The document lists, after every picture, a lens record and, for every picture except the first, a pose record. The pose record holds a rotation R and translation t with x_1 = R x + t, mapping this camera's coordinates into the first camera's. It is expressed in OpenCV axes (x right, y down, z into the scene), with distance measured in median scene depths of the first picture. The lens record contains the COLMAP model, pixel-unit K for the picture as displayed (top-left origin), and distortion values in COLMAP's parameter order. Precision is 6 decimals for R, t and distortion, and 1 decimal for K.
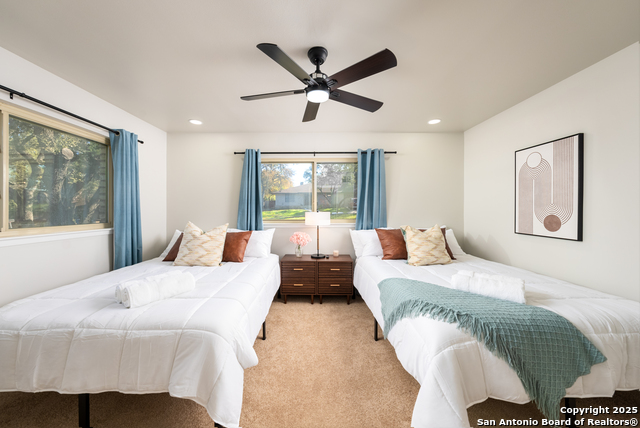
lens RADIAL K [[221.3, 0, 324.9], [0, 221.3, 211.7], [0, 0, 1]] dist [0.001762, 0.000110]
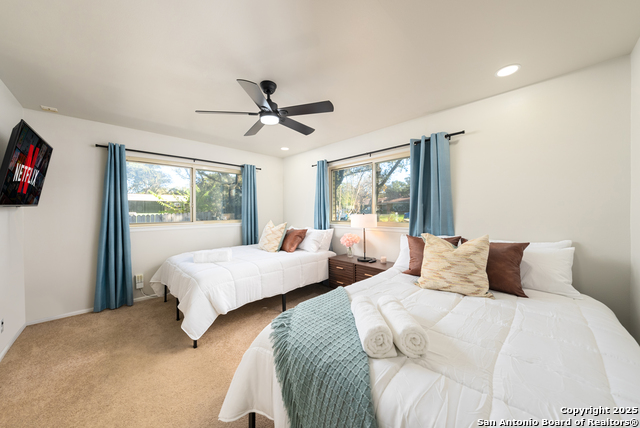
lens RADIAL K [[221.3, 0, 326.3], [0, 221.3, 214.4], [0, 0, 1]] dist [0.001762, 0.000110]
pose [[0.716547, 0.006584, -0.697508, 0.533512], [0.000805, 0.999947, 0.010266, -0.008989], [0.697538, -0.007917, 0.716504, 0.179547]]
